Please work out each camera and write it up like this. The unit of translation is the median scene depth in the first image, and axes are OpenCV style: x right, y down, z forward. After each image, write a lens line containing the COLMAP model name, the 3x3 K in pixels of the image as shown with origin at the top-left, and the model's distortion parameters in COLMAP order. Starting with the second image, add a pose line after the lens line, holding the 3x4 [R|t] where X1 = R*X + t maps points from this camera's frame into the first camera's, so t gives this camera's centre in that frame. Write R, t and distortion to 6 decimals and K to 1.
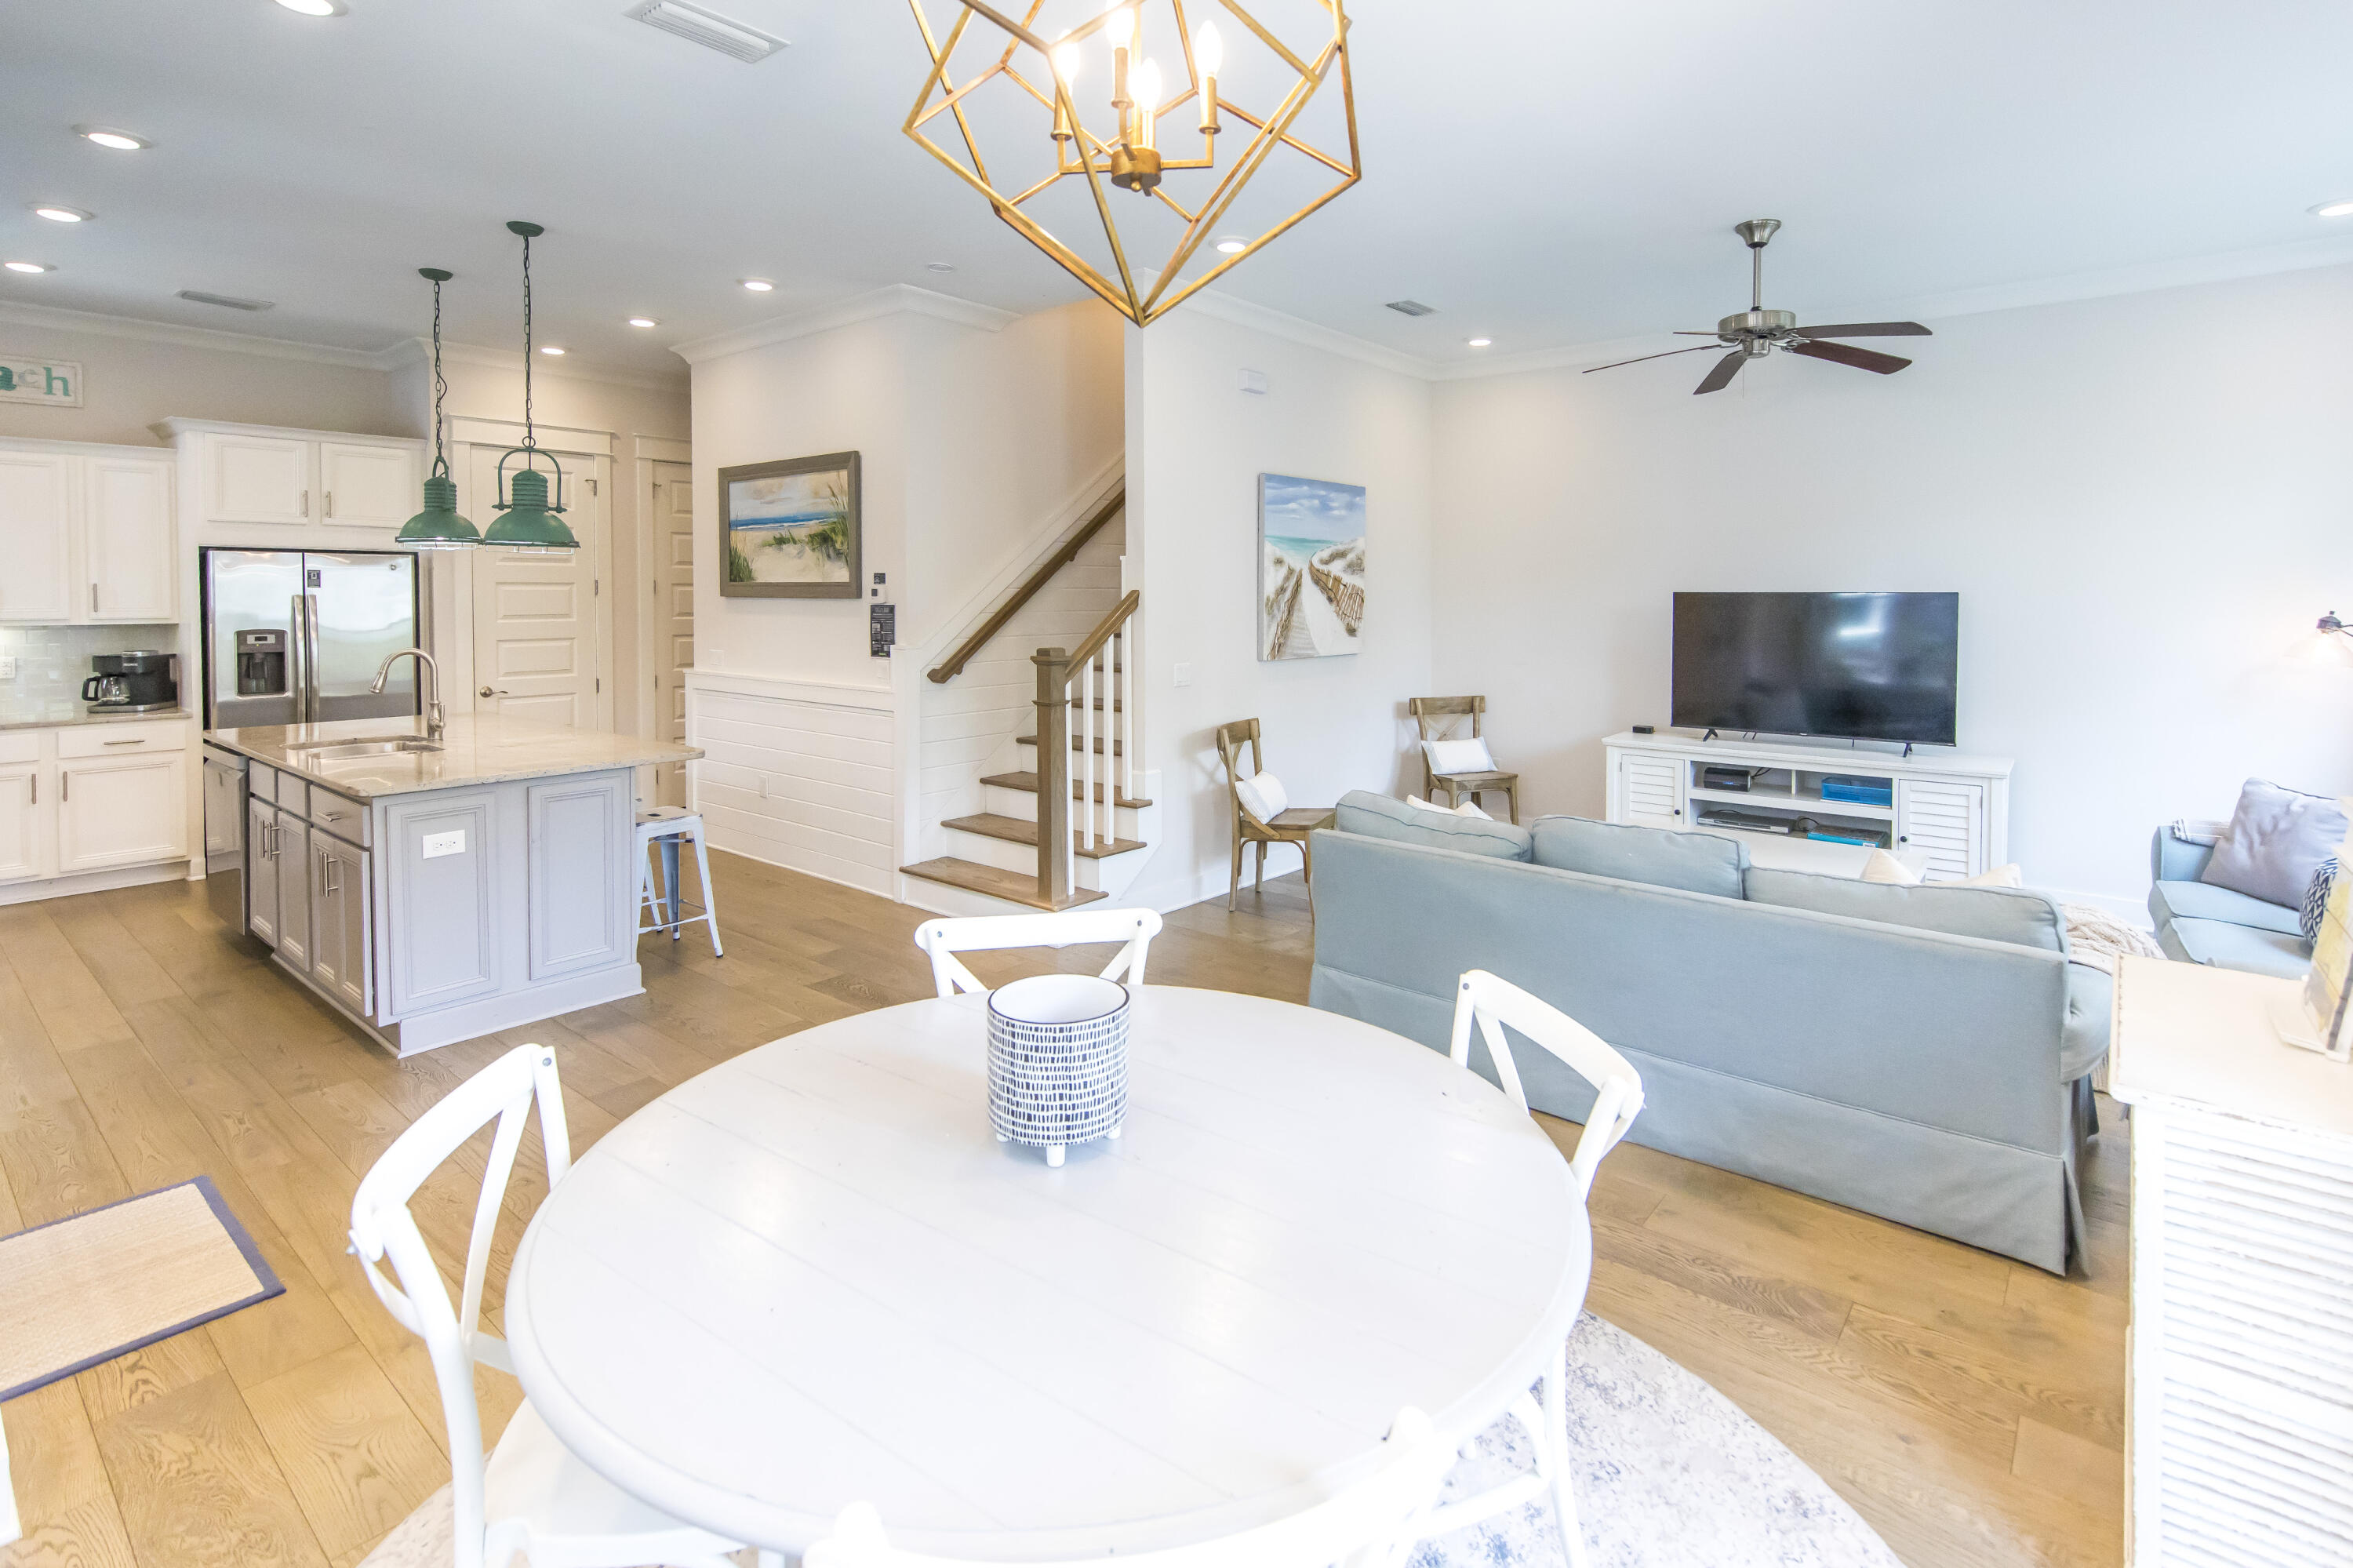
lens RADIAL K [[1144.3, 0, 1173.5], [0, 1144.3, 623.8], [0, 0, 1]] dist [-0.001805, -0.000324]
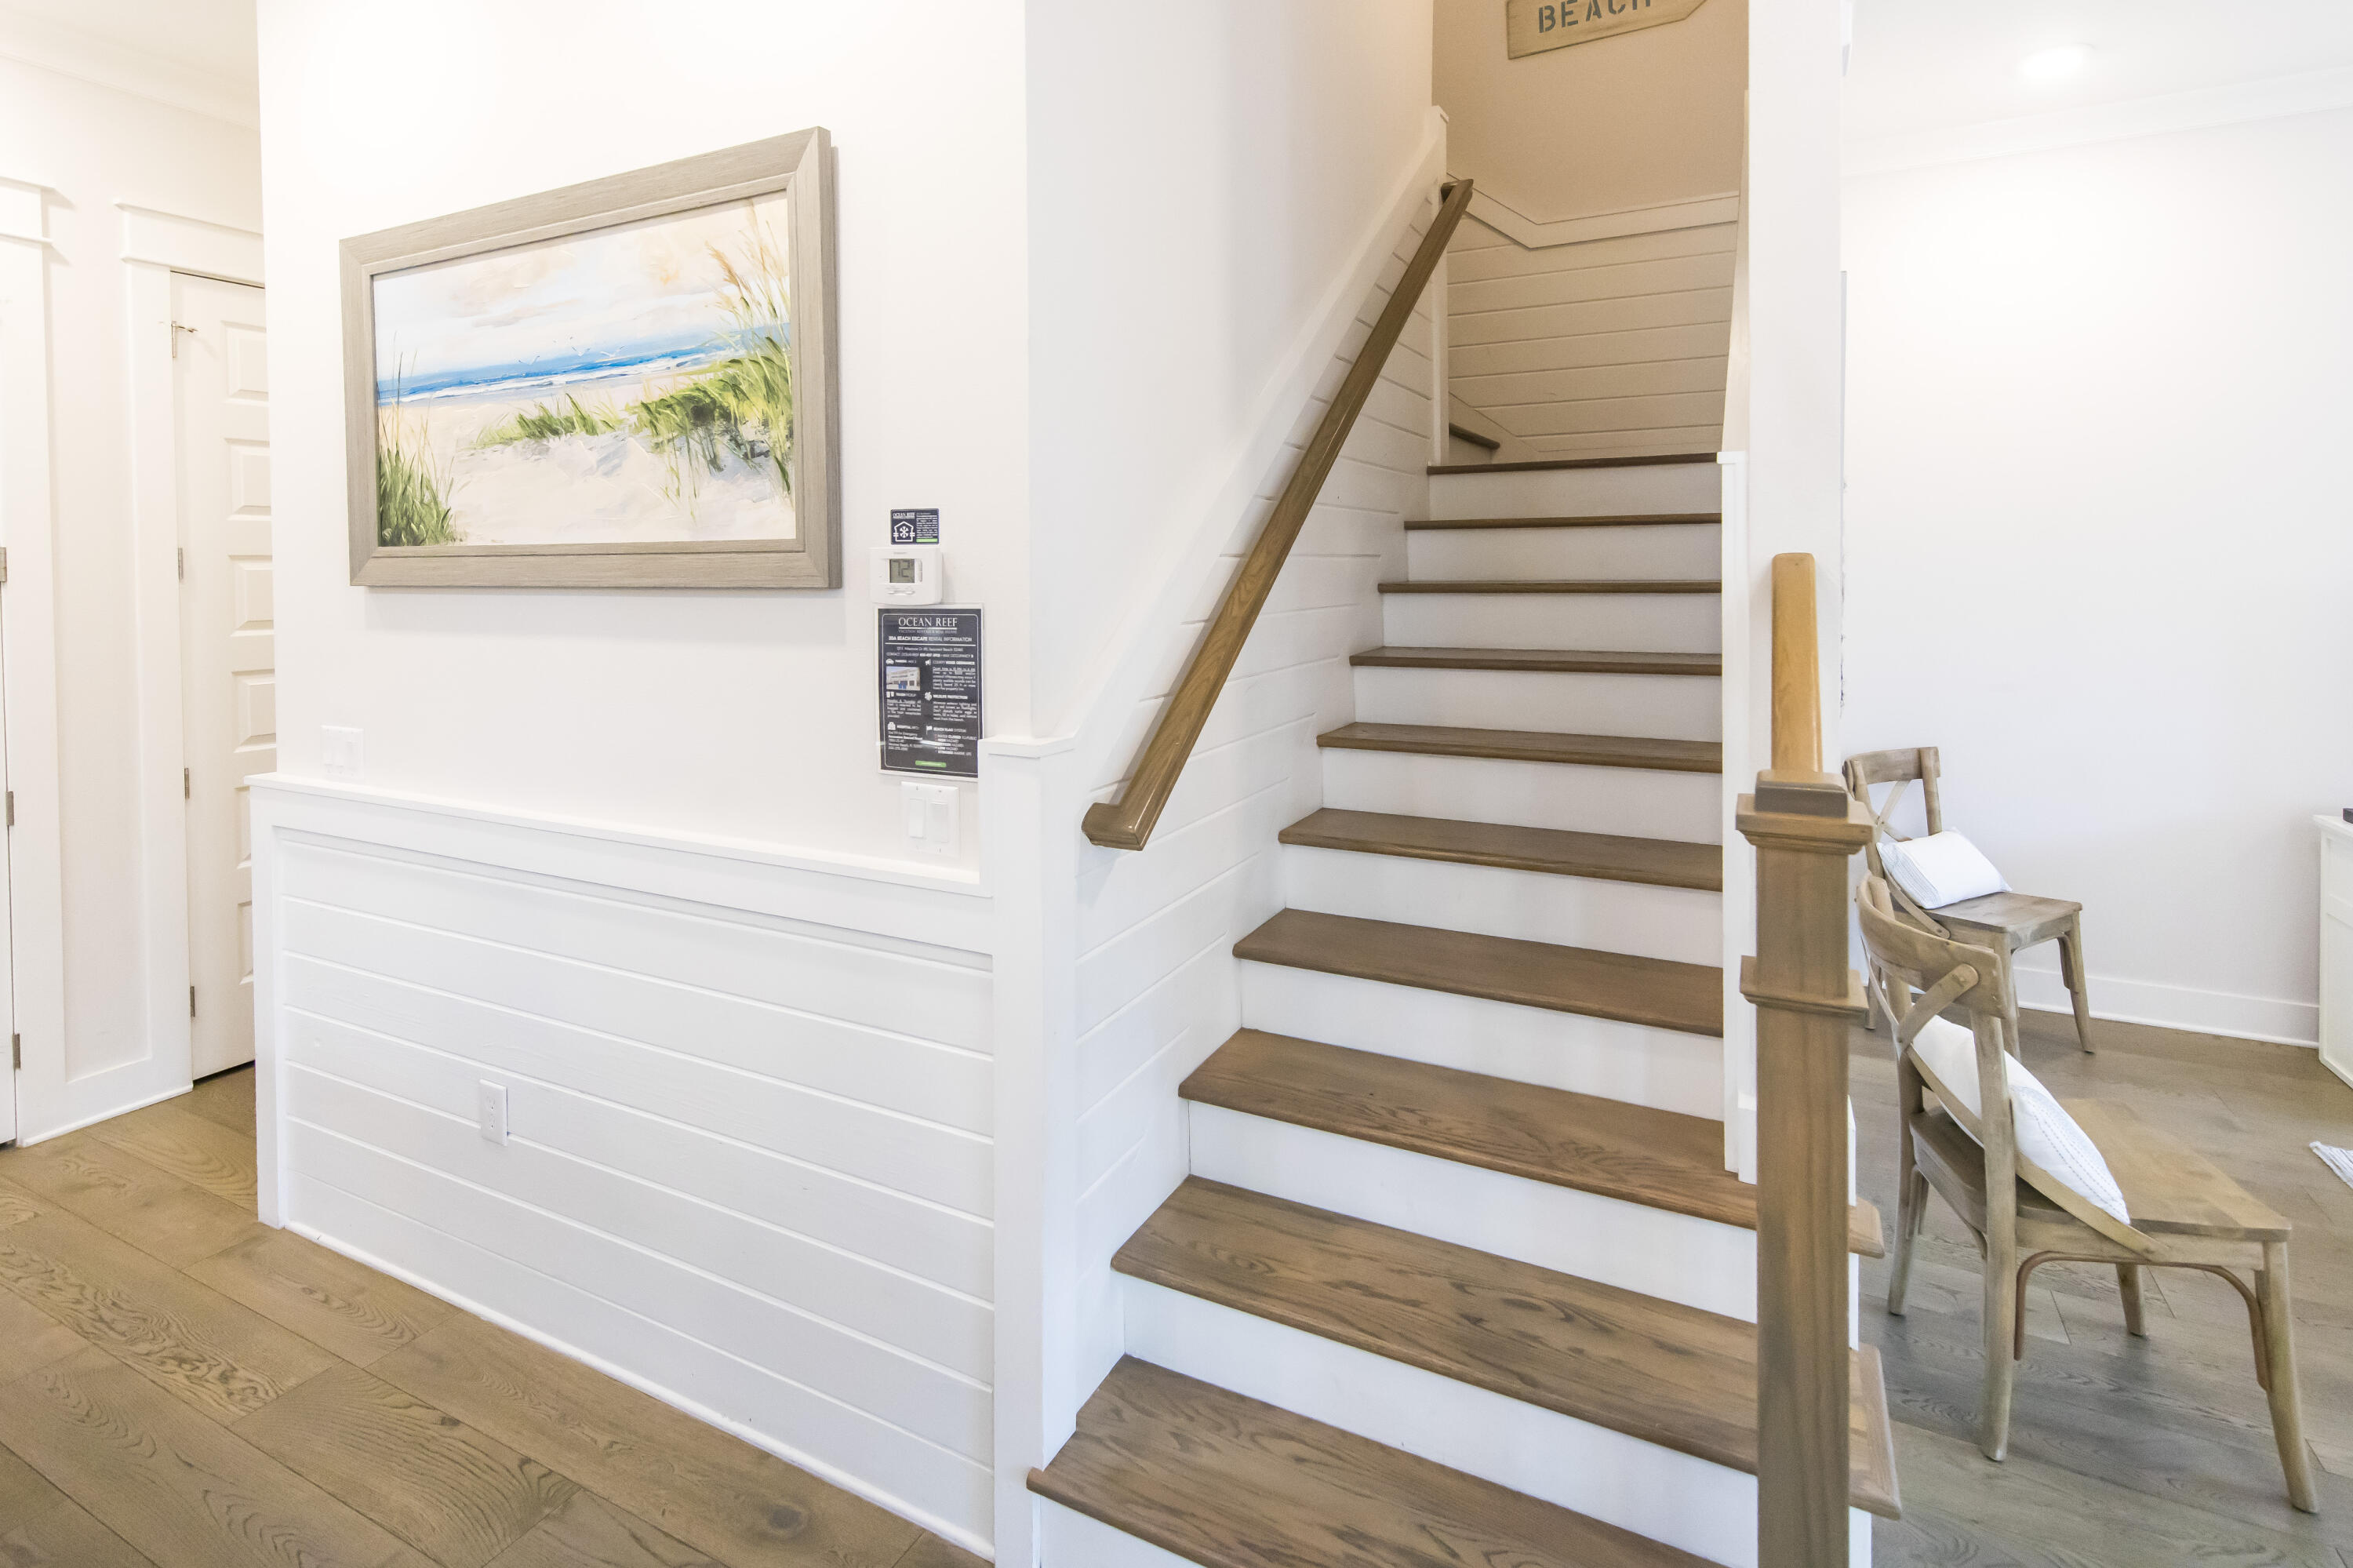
lens RADIAL K [[1140.1, 0, 1180.4], [0, 1140.1, 587.4], [0, 0, 1]] dist [0.002875, 0.000994]
pose [[0.971039, -0.014037, 0.238507, -0.254515], [0.016549, 0.999827, -0.008534, -0.018058], [-0.238346, 0.012234, 0.971103, 0.656814]]
